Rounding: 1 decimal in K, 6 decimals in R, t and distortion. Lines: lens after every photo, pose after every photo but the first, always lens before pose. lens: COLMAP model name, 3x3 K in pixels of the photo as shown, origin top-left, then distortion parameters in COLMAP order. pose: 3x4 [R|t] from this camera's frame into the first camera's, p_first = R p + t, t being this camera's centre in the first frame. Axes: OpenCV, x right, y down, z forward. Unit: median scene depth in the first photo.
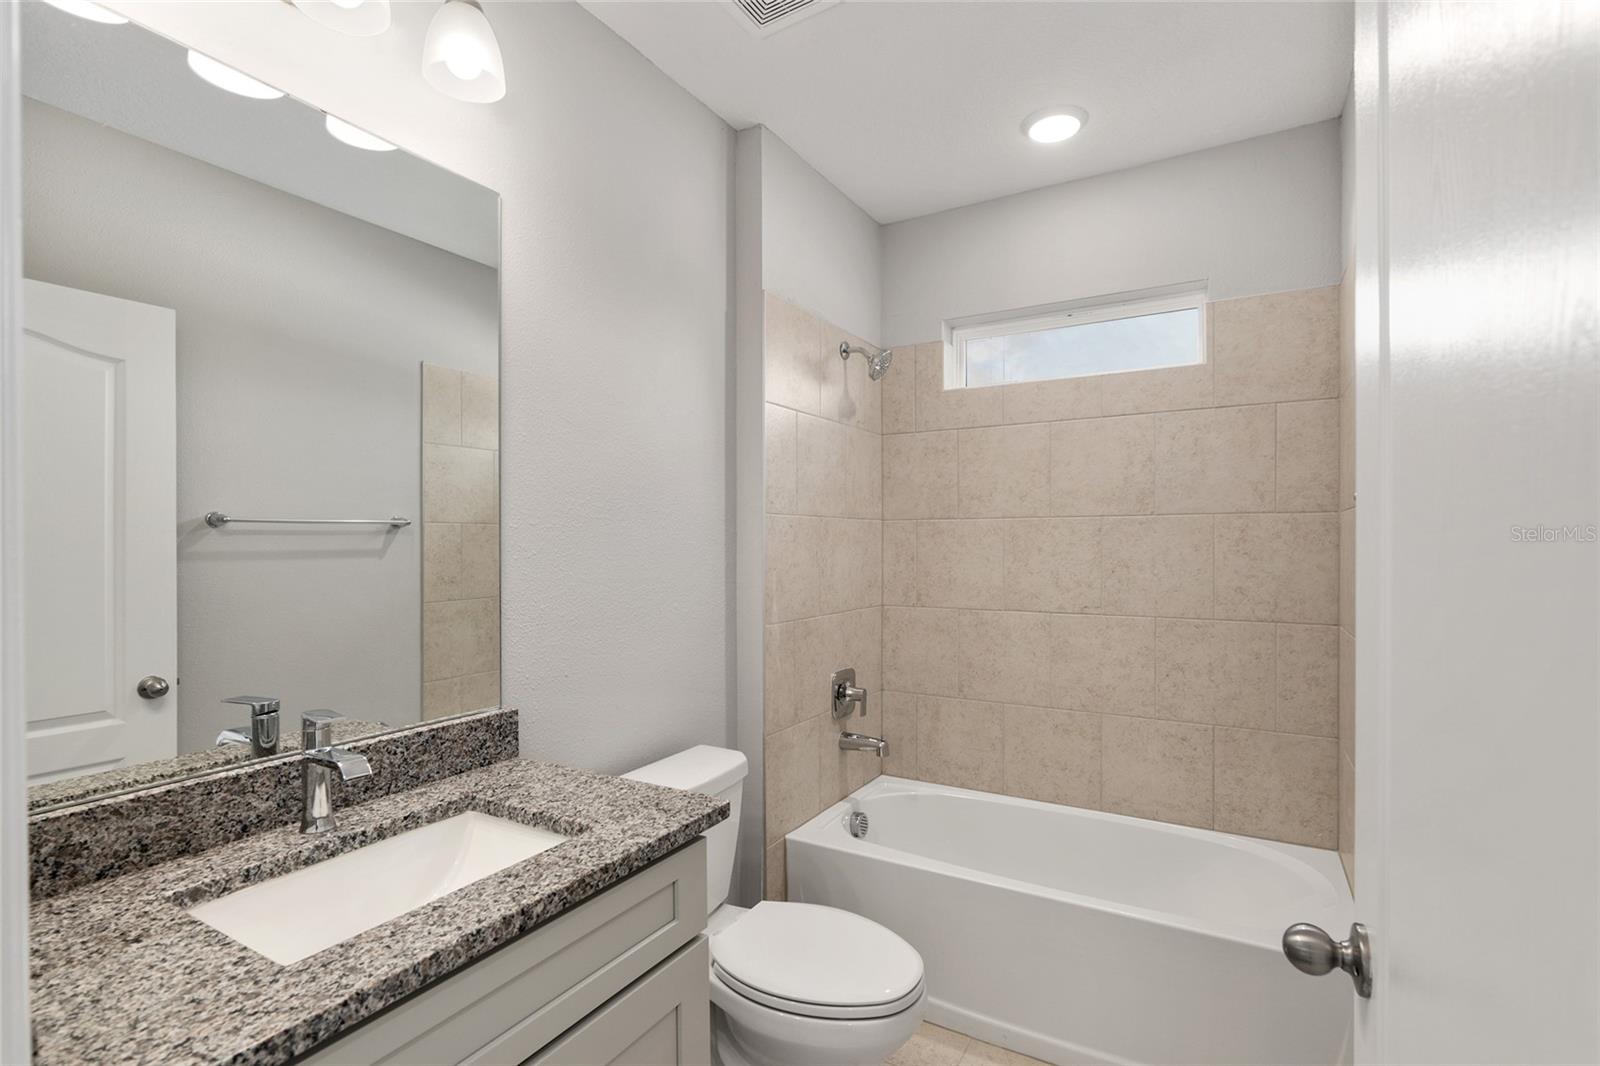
lens RADIAL K [[742.3, 0, 802.9], [0, 742.3, 534.2], [0, 0, 1]] dist [0.000651, 0.000994]
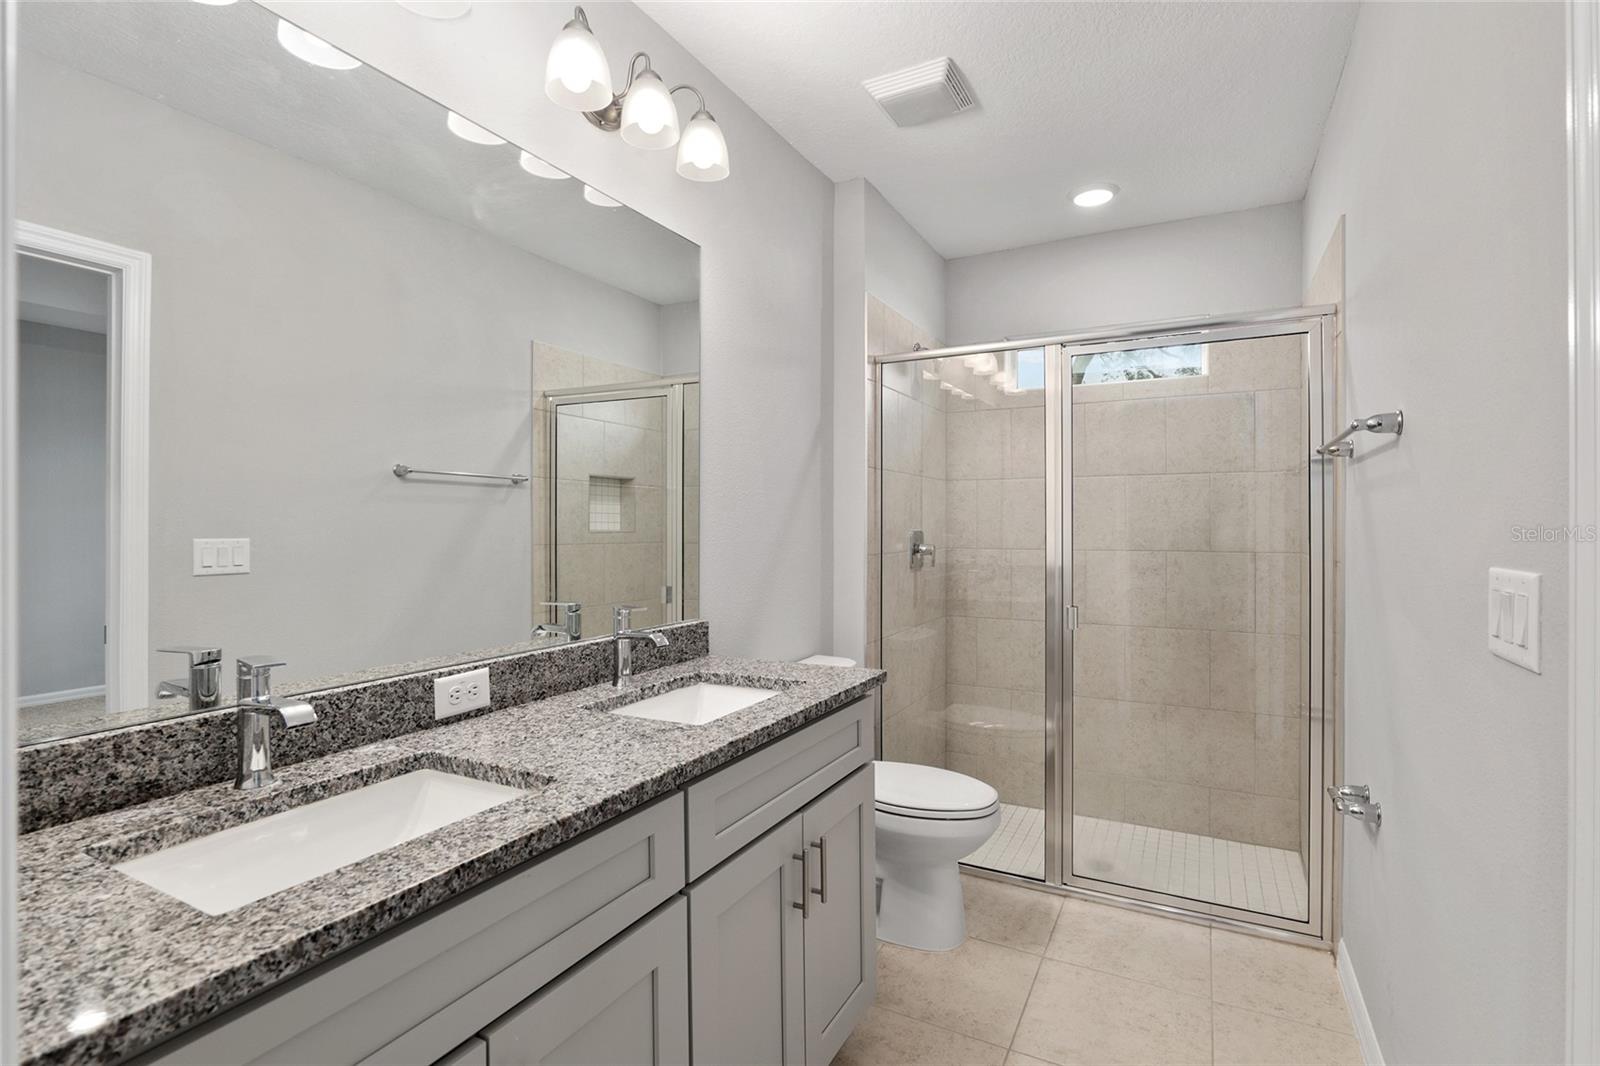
lens RADIAL K [[747.4, 0, 798.8], [0, 747.4, 529.1], [0, 0, 1]] dist [0.068010, 0.000257]
pose [[0.997746, 0.045615, 0.049210, -0.066897], [-0.047270, 0.998337, 0.033002, 0.001849], [-0.047623, -0.035254, 0.998243, -0.101585]]
